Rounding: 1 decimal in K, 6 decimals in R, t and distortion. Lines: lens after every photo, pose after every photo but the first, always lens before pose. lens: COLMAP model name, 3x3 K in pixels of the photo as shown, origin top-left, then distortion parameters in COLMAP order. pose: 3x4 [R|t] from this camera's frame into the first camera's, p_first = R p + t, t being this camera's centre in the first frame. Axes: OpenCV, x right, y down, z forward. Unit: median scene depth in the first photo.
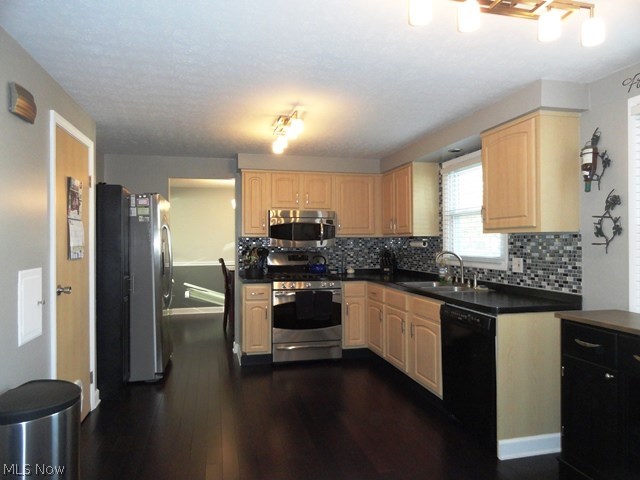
lens RADIAL K [[434.6, 0, 322.0], [0, 434.6, 242.3], [0, 0, 1]] dist [-0.022247, 0.020705]
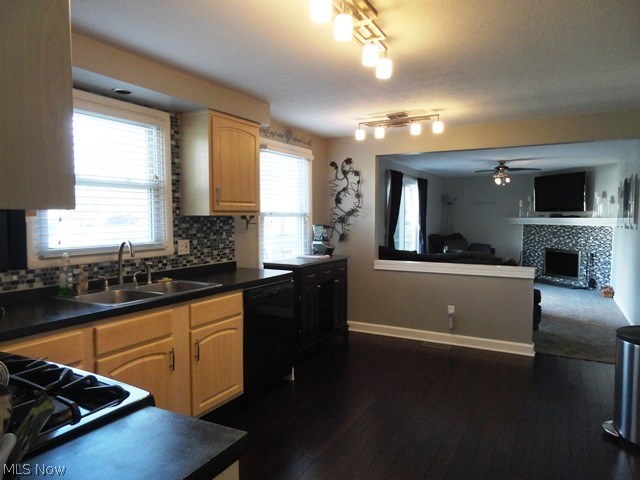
lens RADIAL K [[434.6, 0, 322.0], [0, 434.6, 242.3], [0, 0, 1]] dist [-0.022247, 0.020705]
pose [[-0.734230, -0.038008, 0.677836, -0.440483], [0.004858, 0.998112, 0.061230, -0.017184], [-0.678883, 0.048250, -0.732659, 1.463819]]
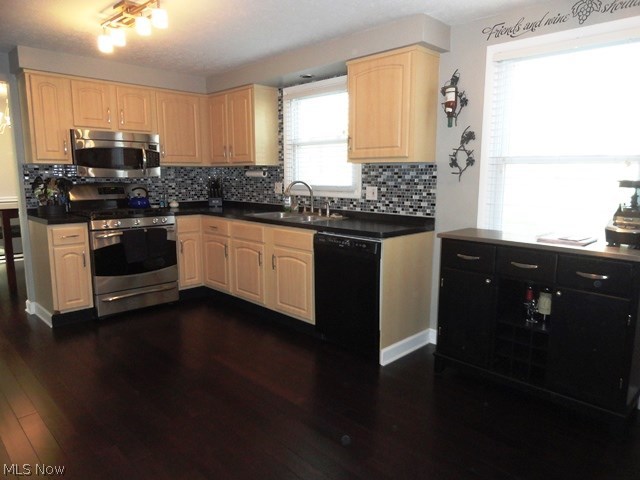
lens RADIAL K [[434.6, 0, 322.0], [0, 434.6, 242.3], [0, 0, 1]] dist [-0.022247, 0.020705]
pose [[0.855507, -0.076492, 0.512110, -0.212806], [-0.003874, 0.988055, 0.154053, 0.006932], [-0.517776, -0.133778, 0.844992, 0.126021]]
